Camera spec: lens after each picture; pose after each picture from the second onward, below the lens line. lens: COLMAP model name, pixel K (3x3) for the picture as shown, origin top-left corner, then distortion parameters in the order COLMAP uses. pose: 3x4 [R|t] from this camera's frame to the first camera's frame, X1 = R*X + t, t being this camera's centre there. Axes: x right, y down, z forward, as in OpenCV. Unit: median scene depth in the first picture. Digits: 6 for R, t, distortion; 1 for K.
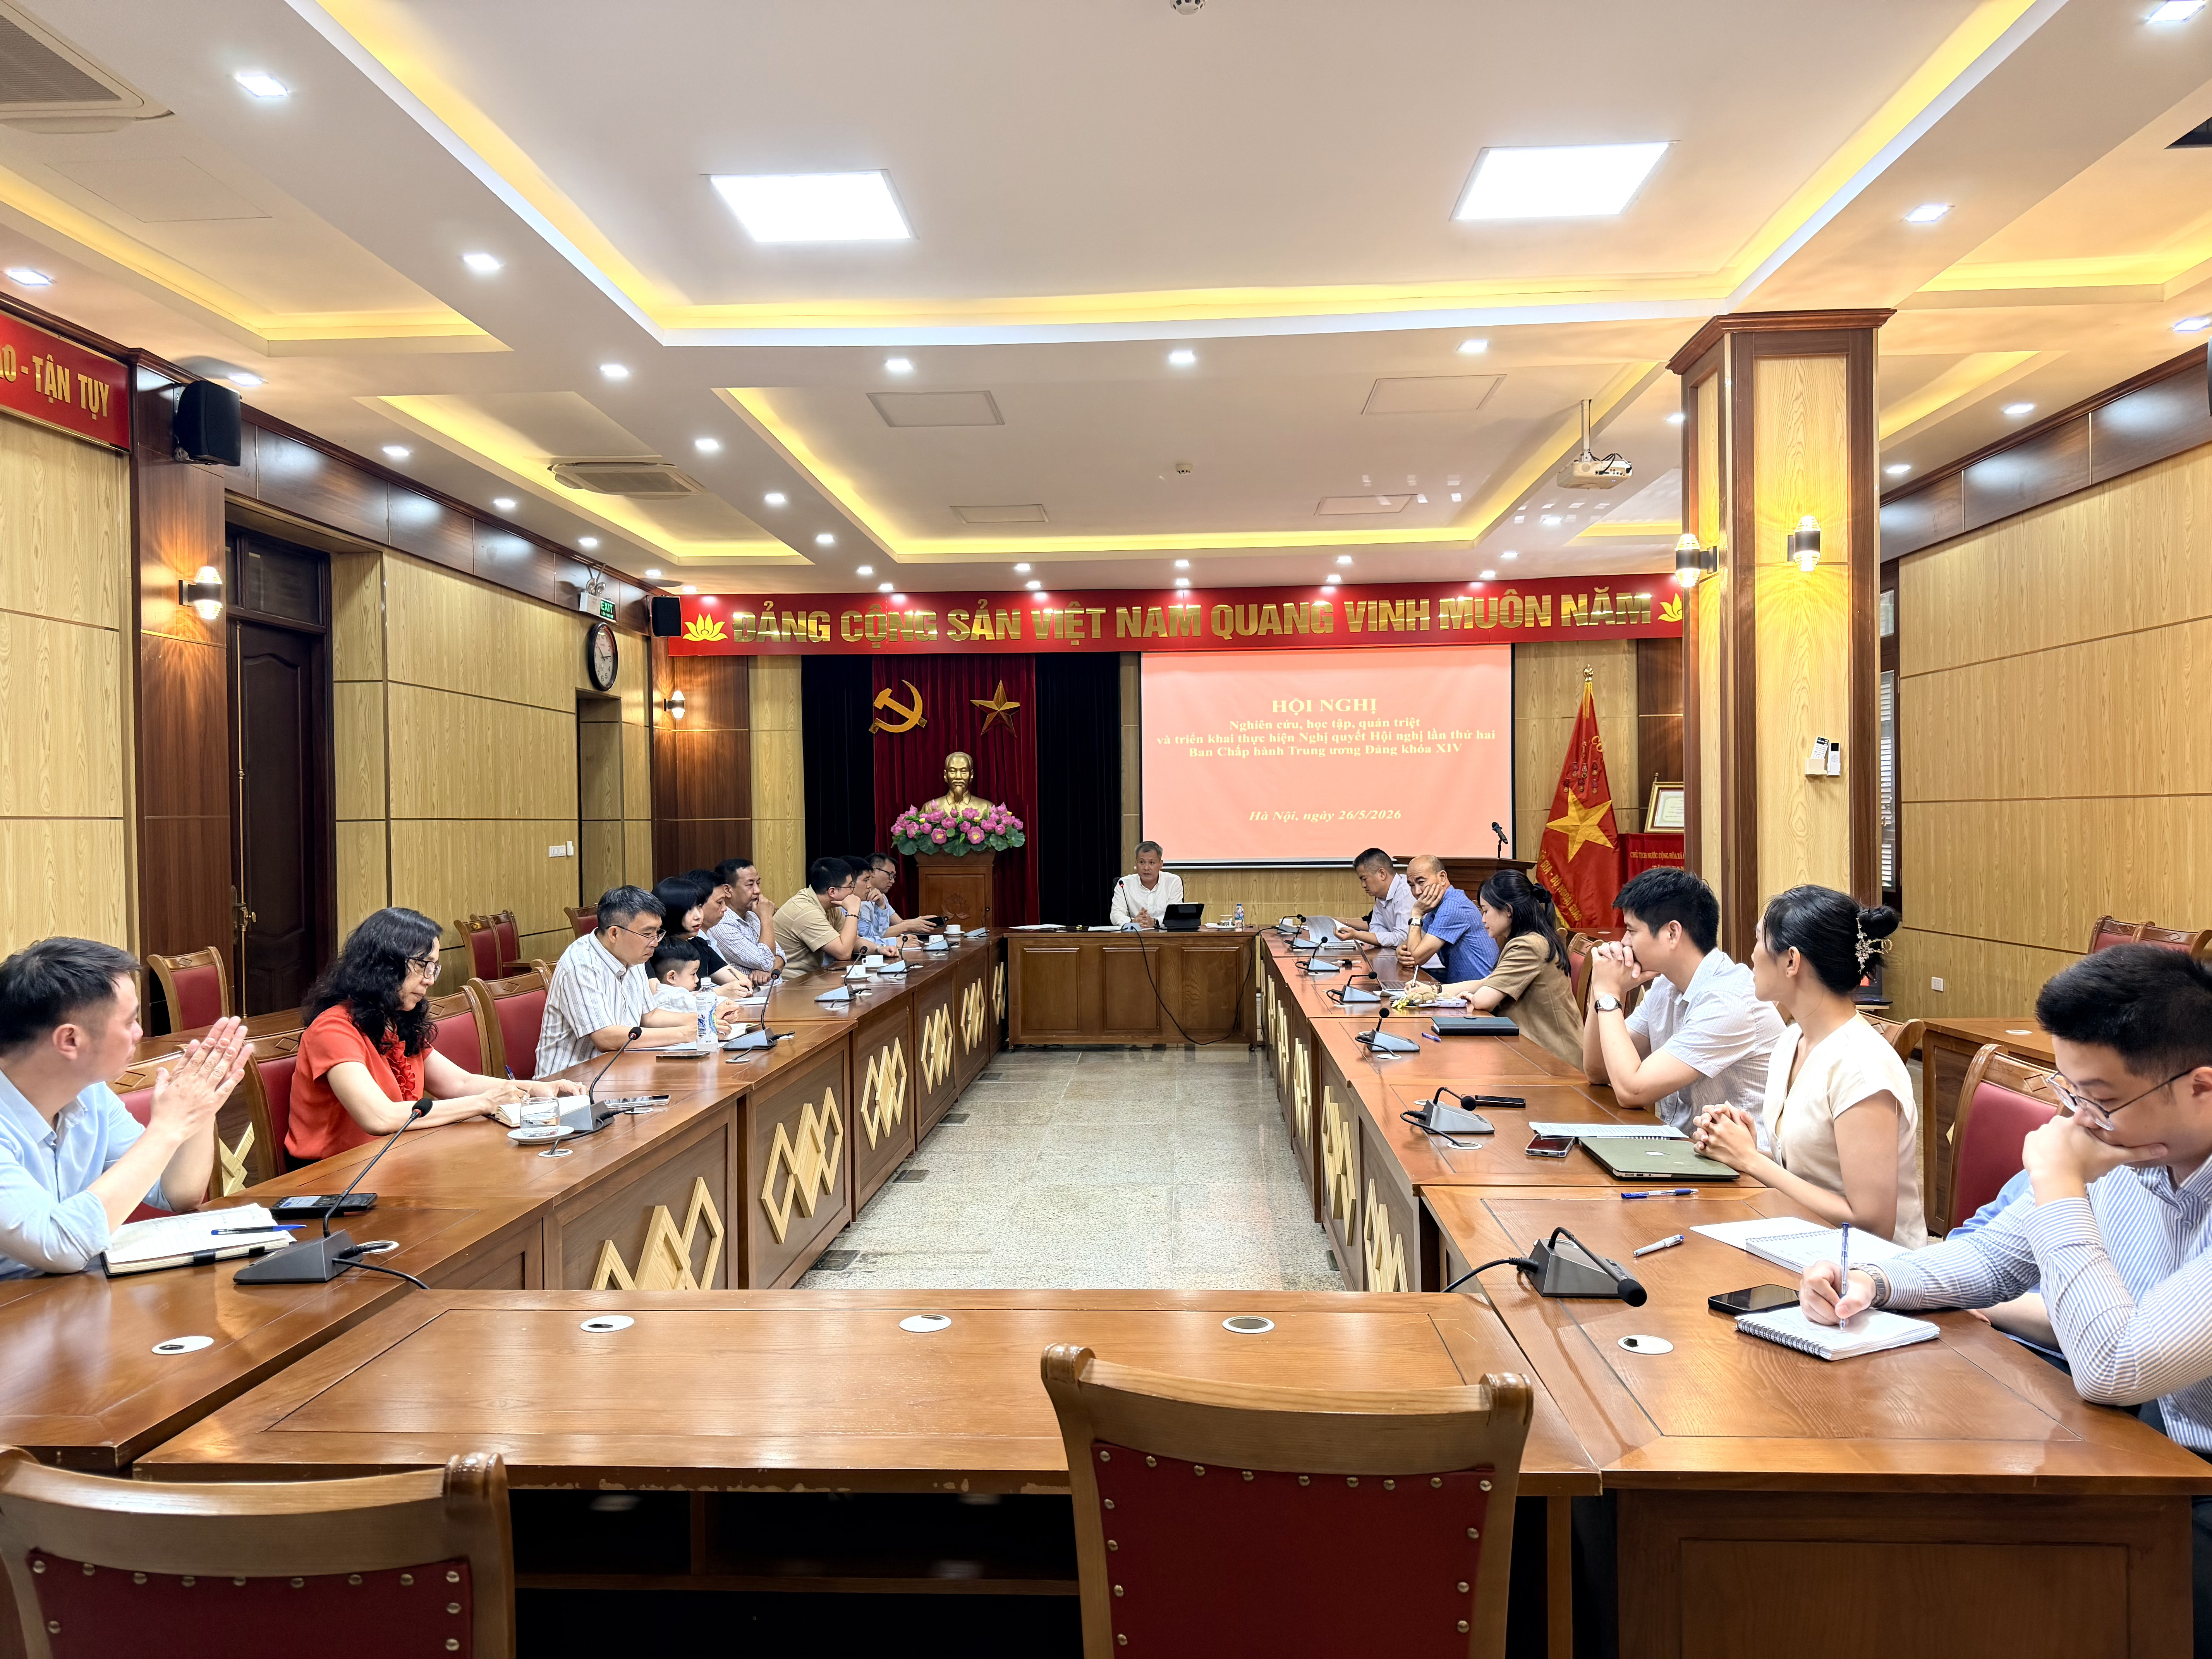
lens RADIAL K [[1539.4, 0, 1104.1], [0, 1539.4, 831.6], [0, 0, 1]] dist [0.005816, 0.000447]
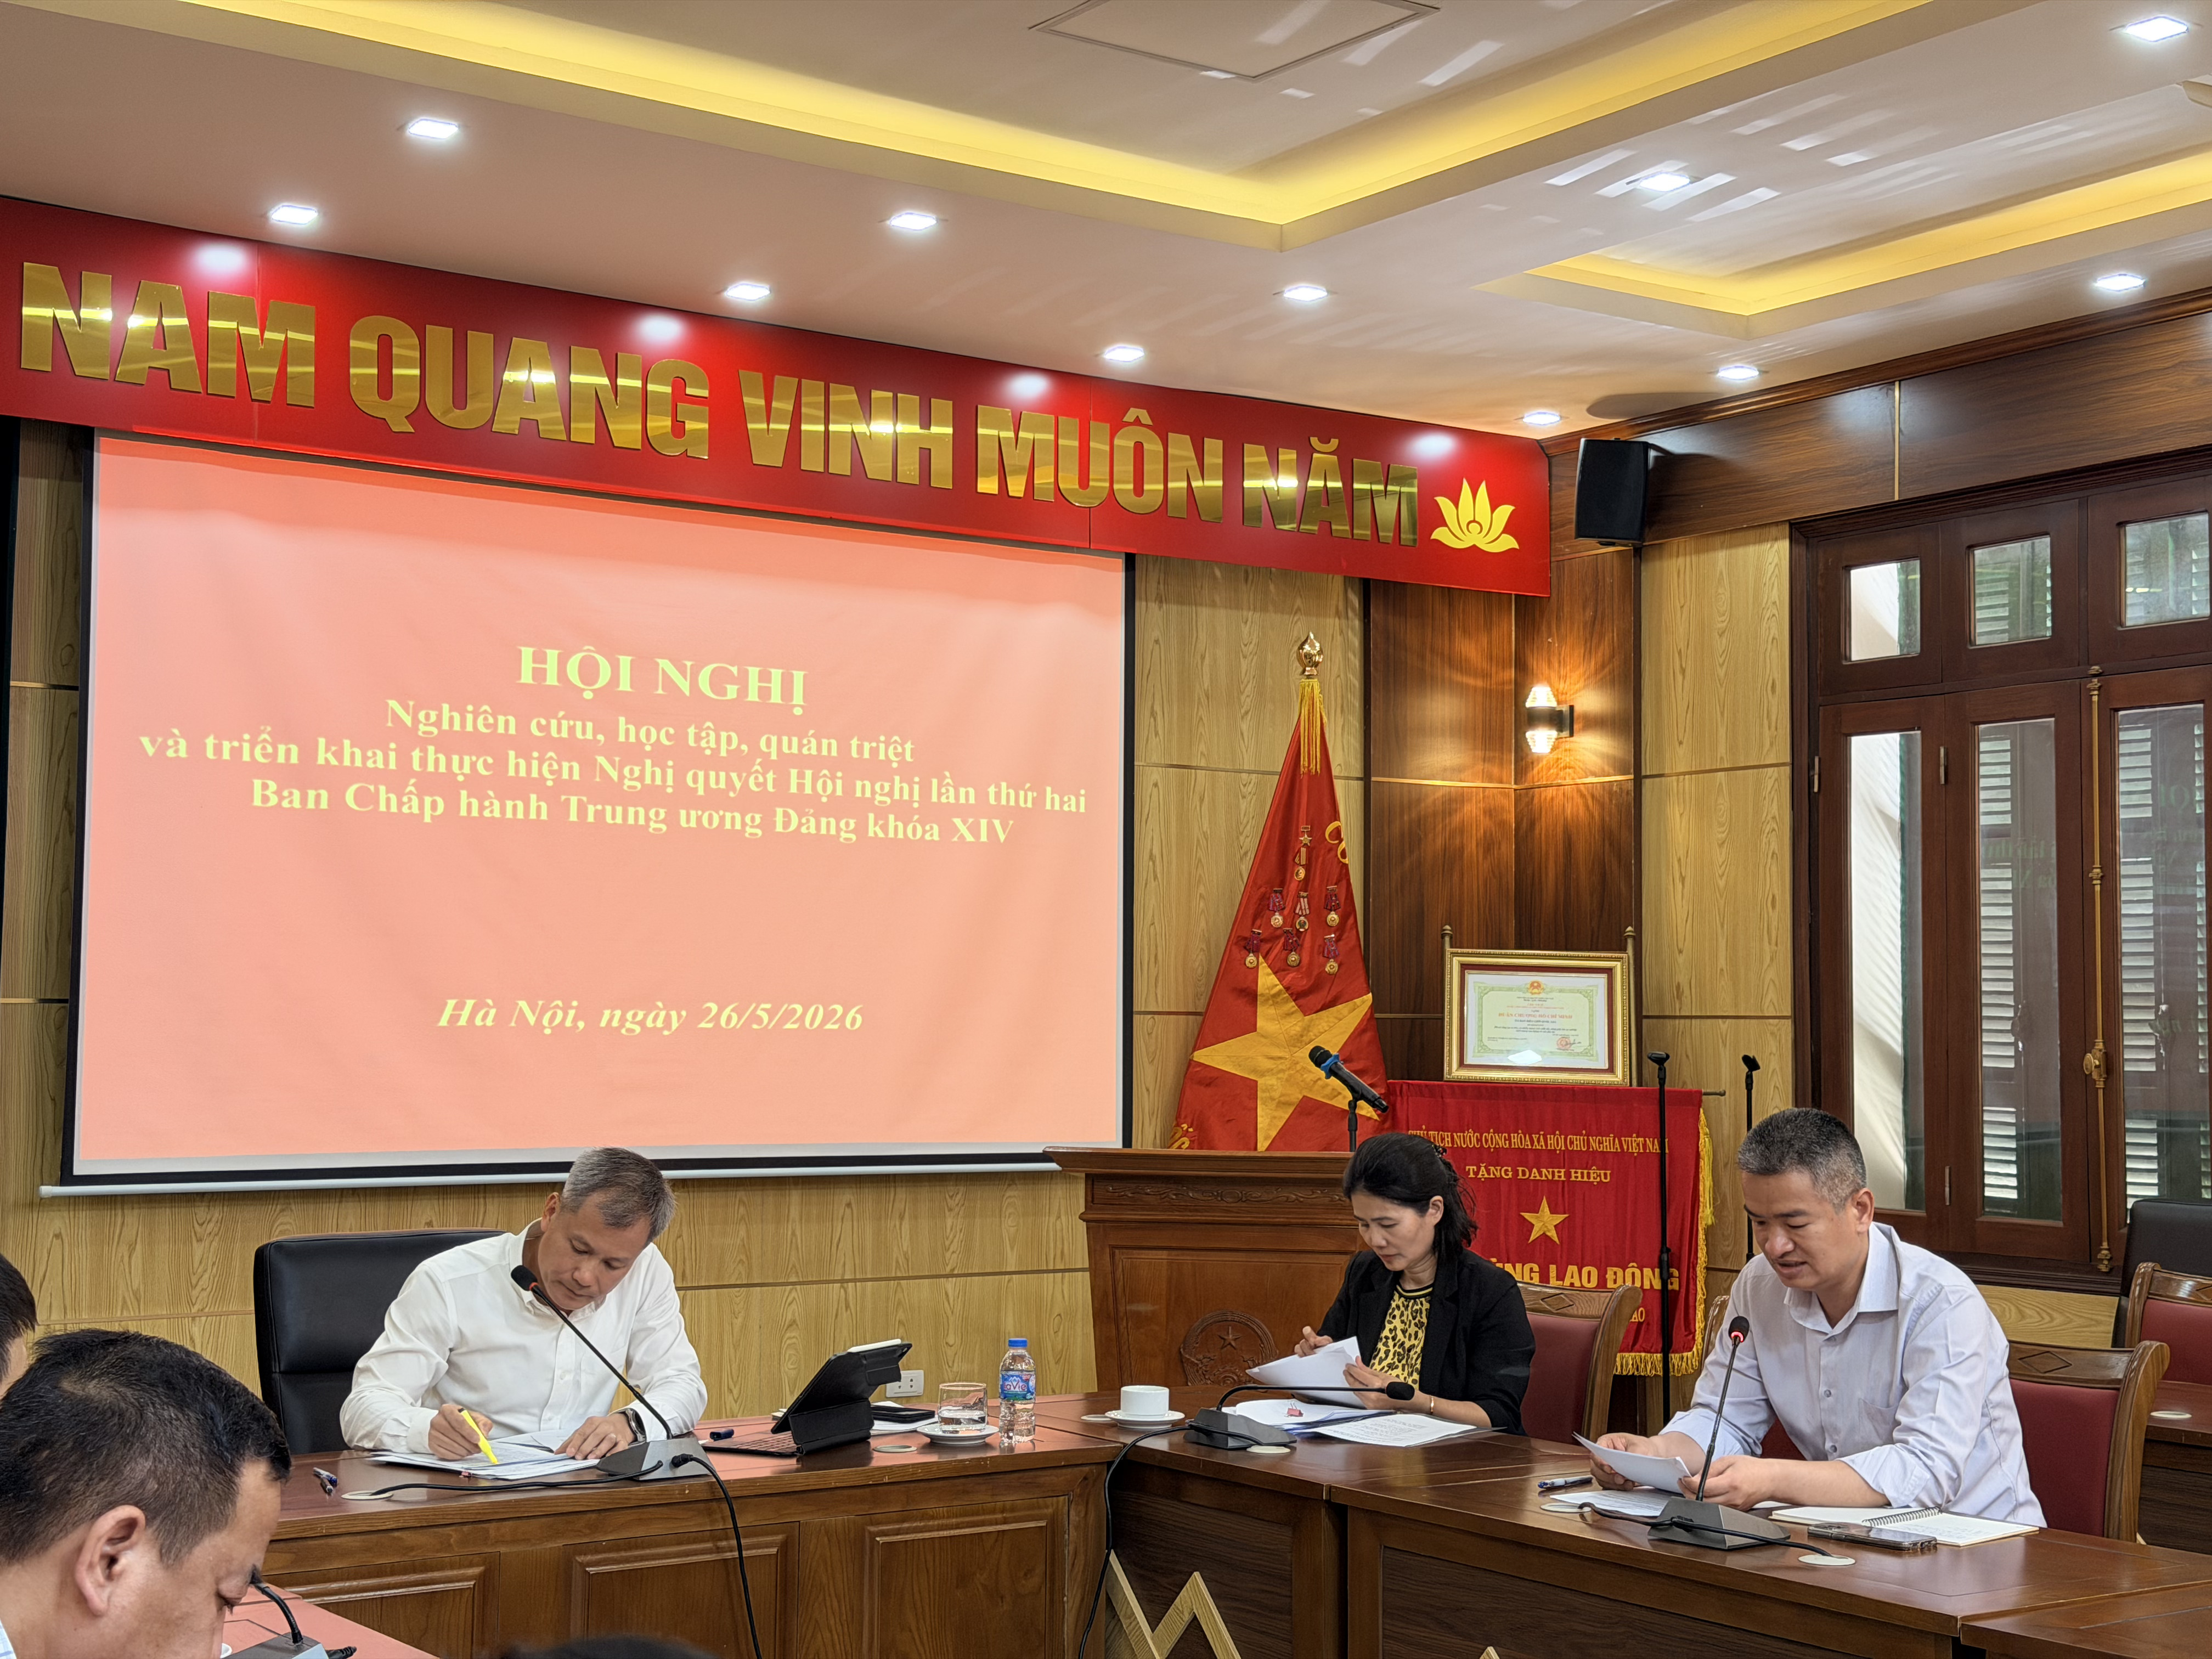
lens RADIAL K [[3024.9, 0, 1110.6], [0, 3024.9, 834.4], [0, 0, 1]] dist [0.089563, 0.000000]
pose [[0.770406, 0.060433, 0.634682, -0.190042], [-0.015728, 0.996996, -0.075841, -0.001588], [-0.637359, 0.048446, 0.769043, 0.450185]]
